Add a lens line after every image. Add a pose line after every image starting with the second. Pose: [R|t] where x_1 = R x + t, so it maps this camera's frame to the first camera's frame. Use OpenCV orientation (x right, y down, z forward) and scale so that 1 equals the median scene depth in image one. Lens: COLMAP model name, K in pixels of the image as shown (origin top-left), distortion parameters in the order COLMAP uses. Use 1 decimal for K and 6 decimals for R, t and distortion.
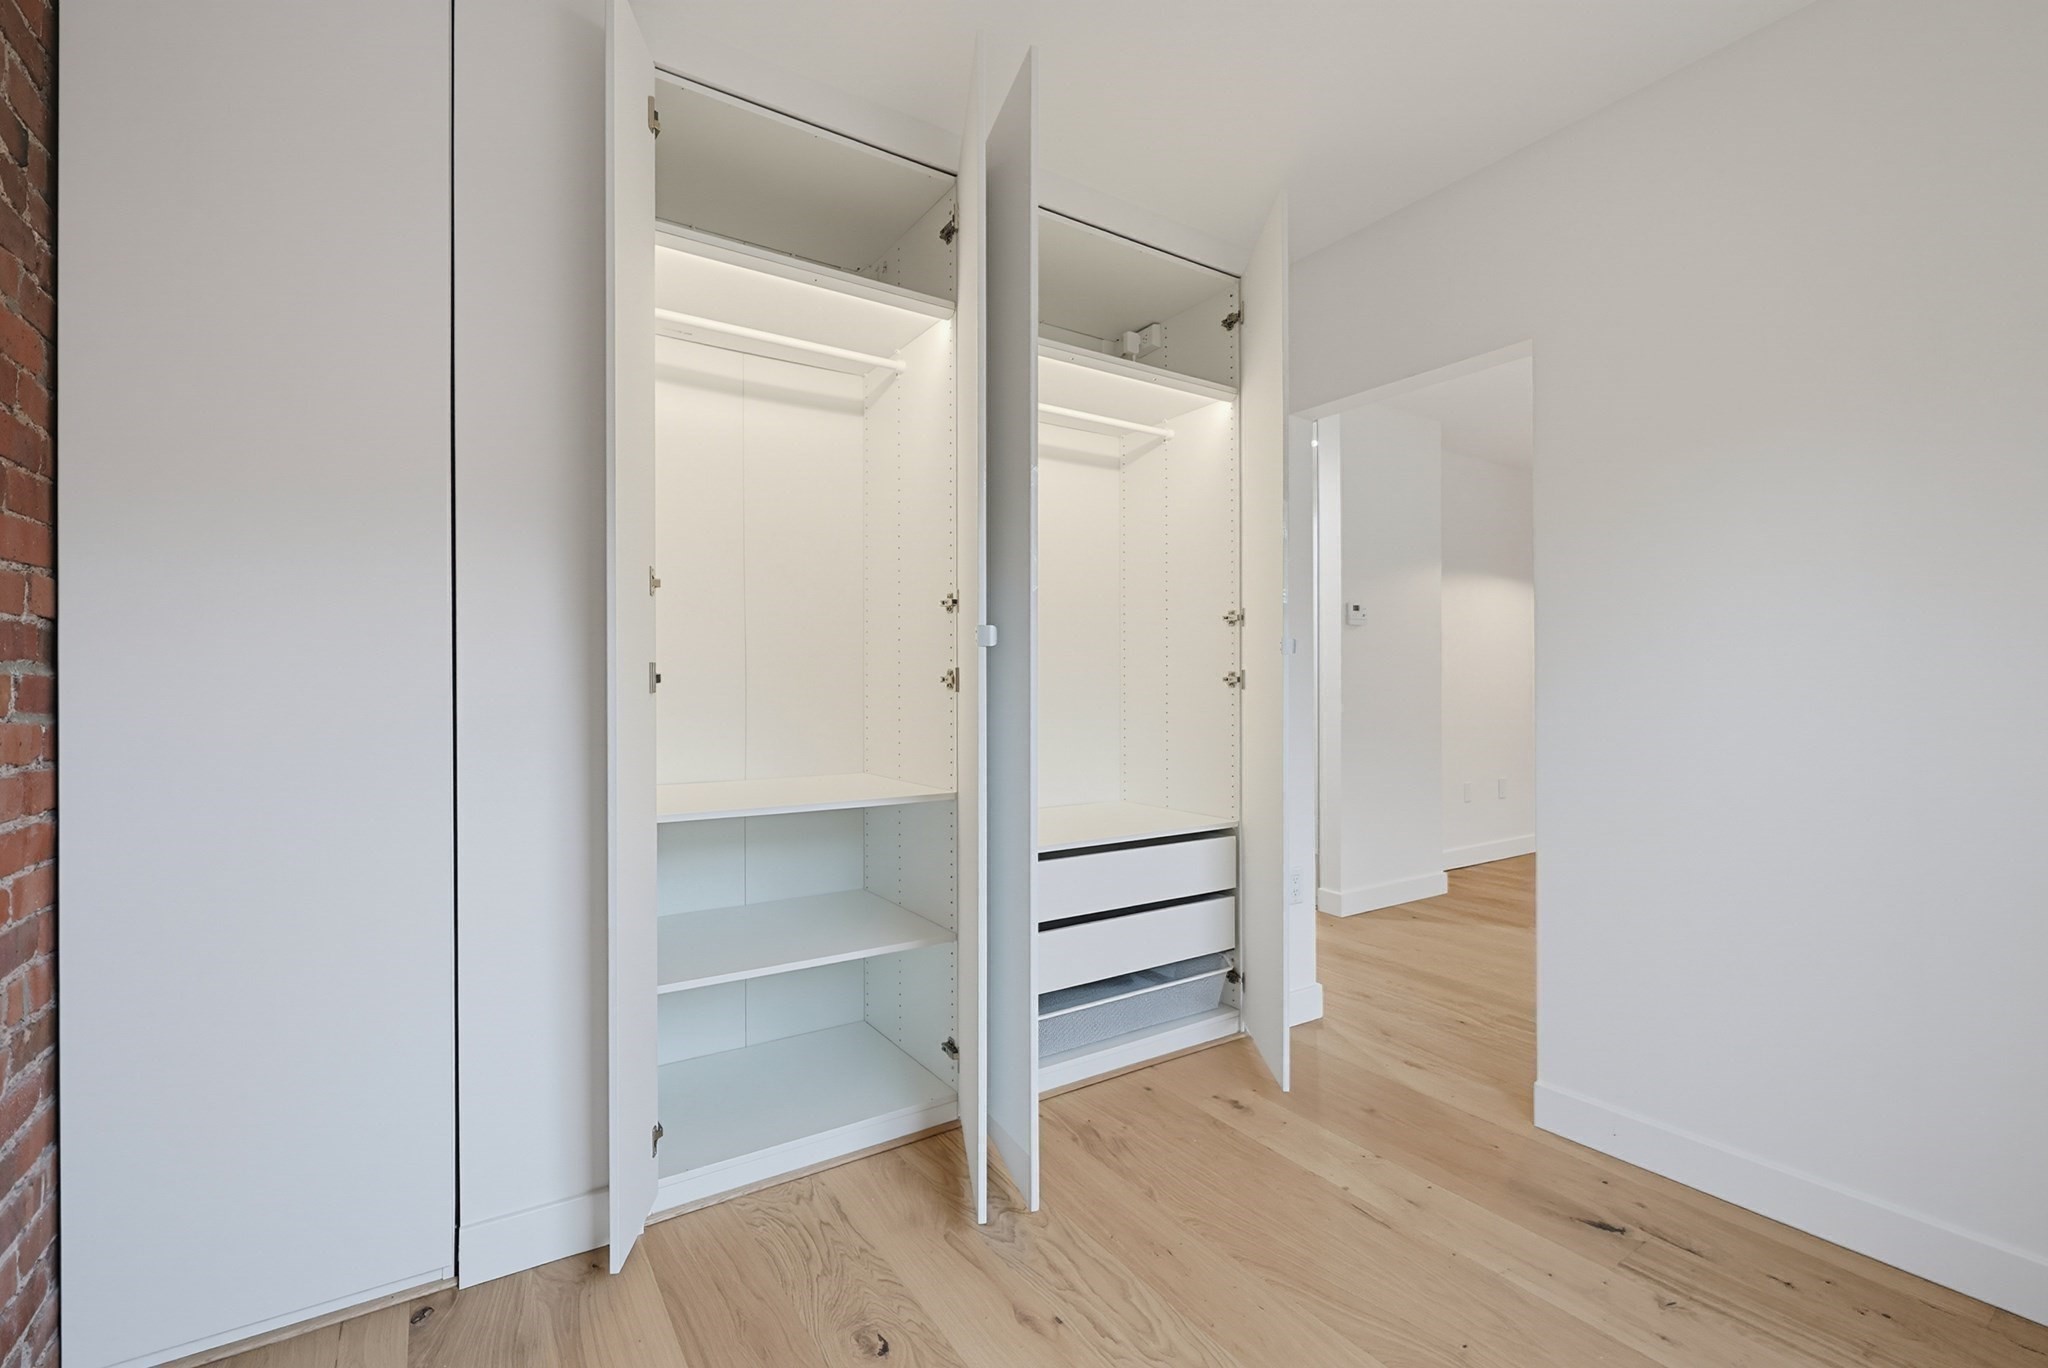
lens RADIAL K [[876.0, 0, 1027.0], [0, 876.0, 701.1], [0, 0, 1]] dist [0.000341, -0.000154]
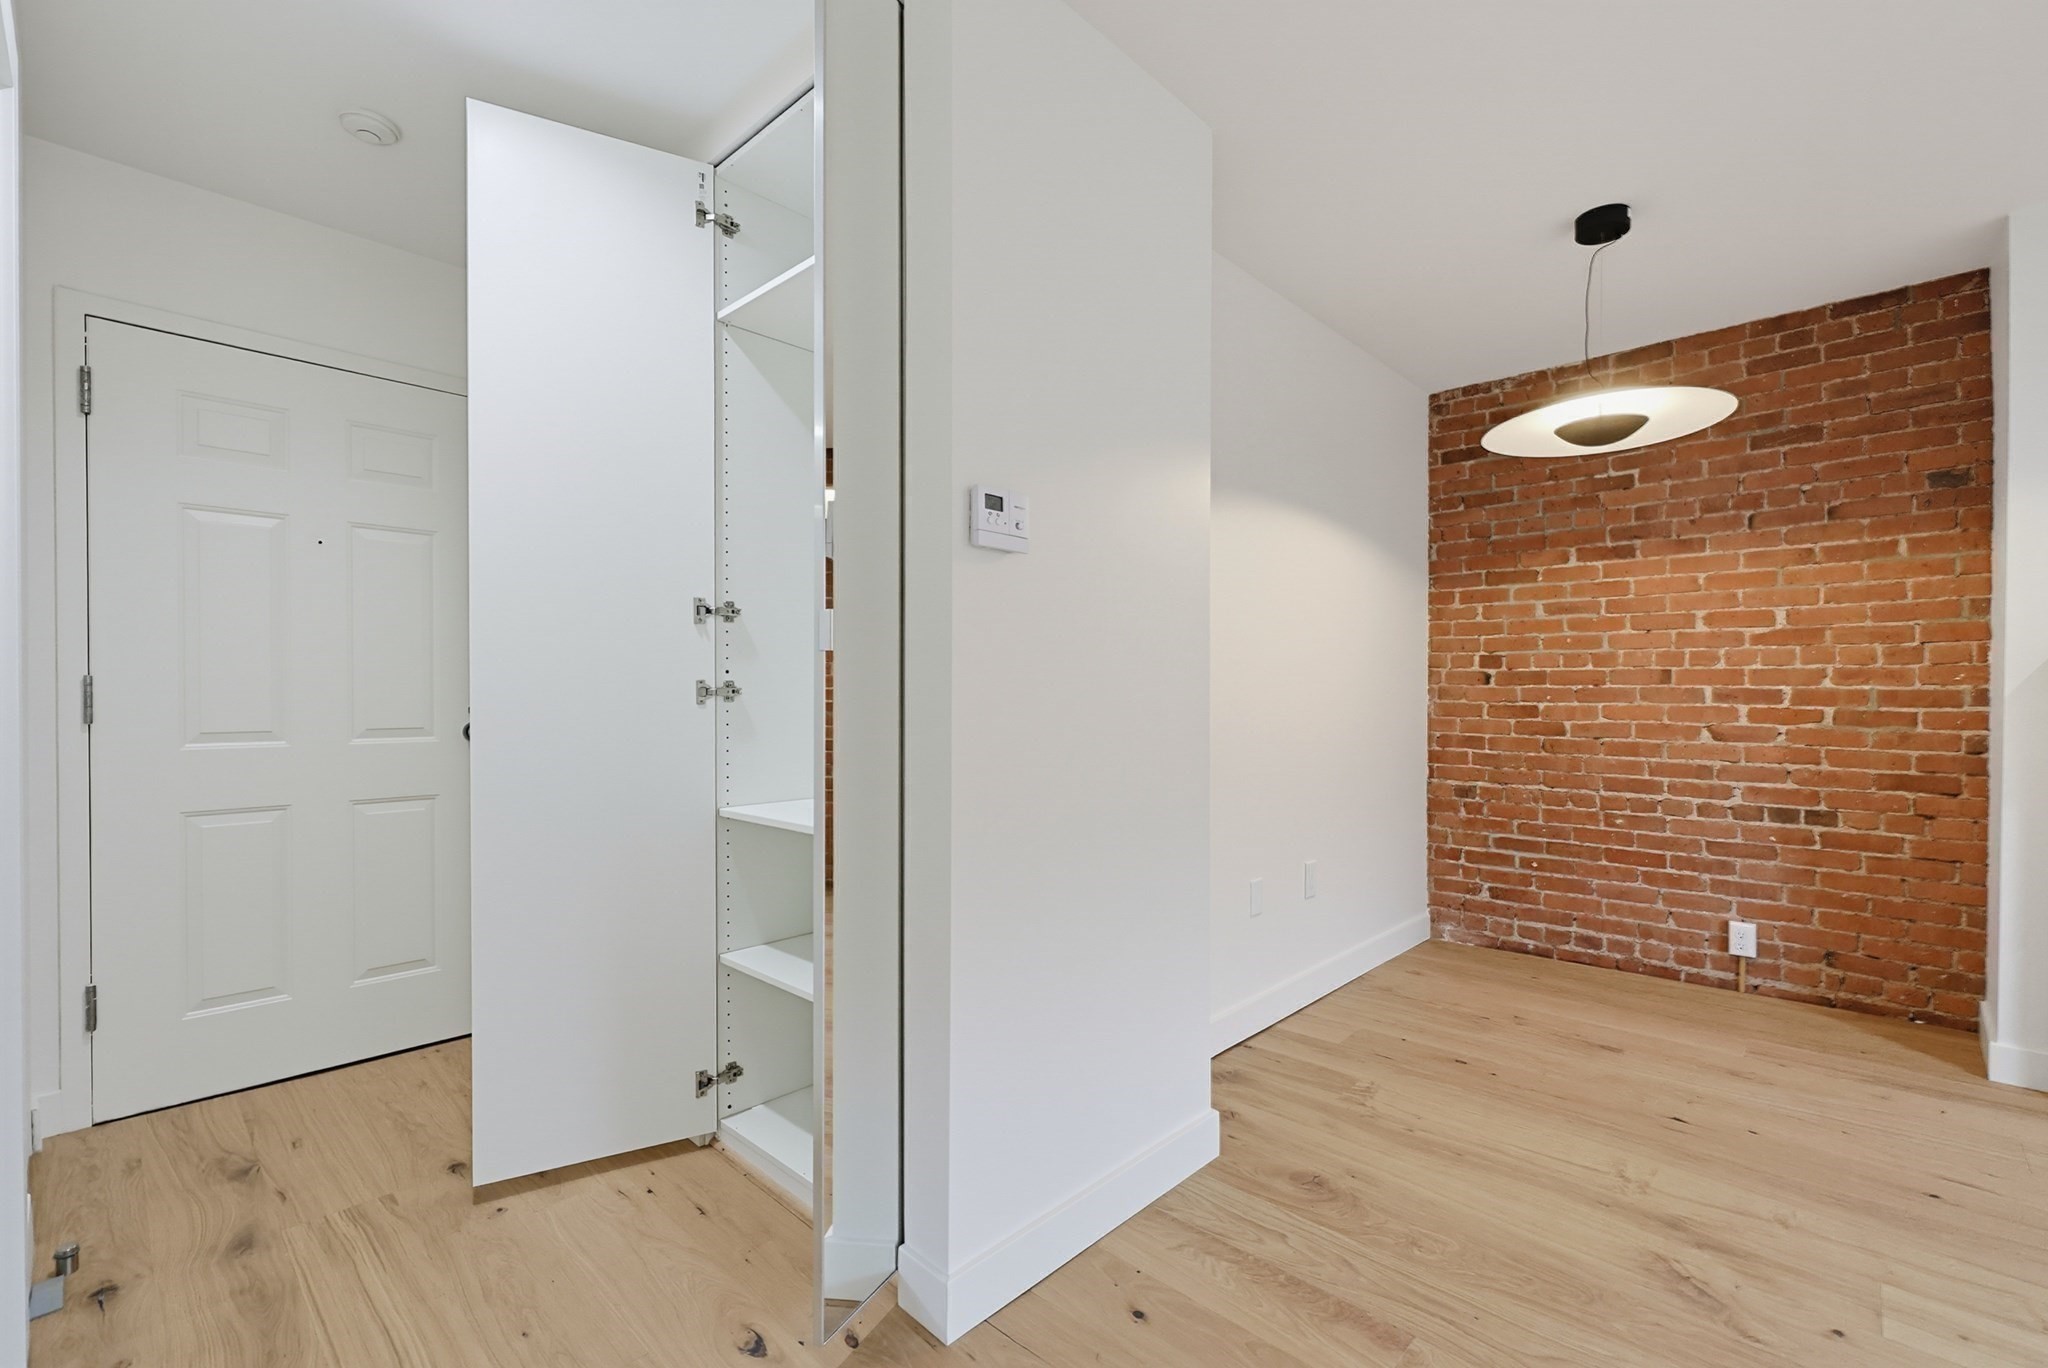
lens RADIAL K [[876.0, 0, 1027.0], [0, 876.0, 701.1], [0, 0, 1]] dist [0.000341, -0.000154]
pose [[0.973734, 0.000617, 0.227690, 1.471798], [-0.001476, 0.999992, 0.003602, -0.113279], [-0.227686, -0.003843, 0.973727, 3.066231]]
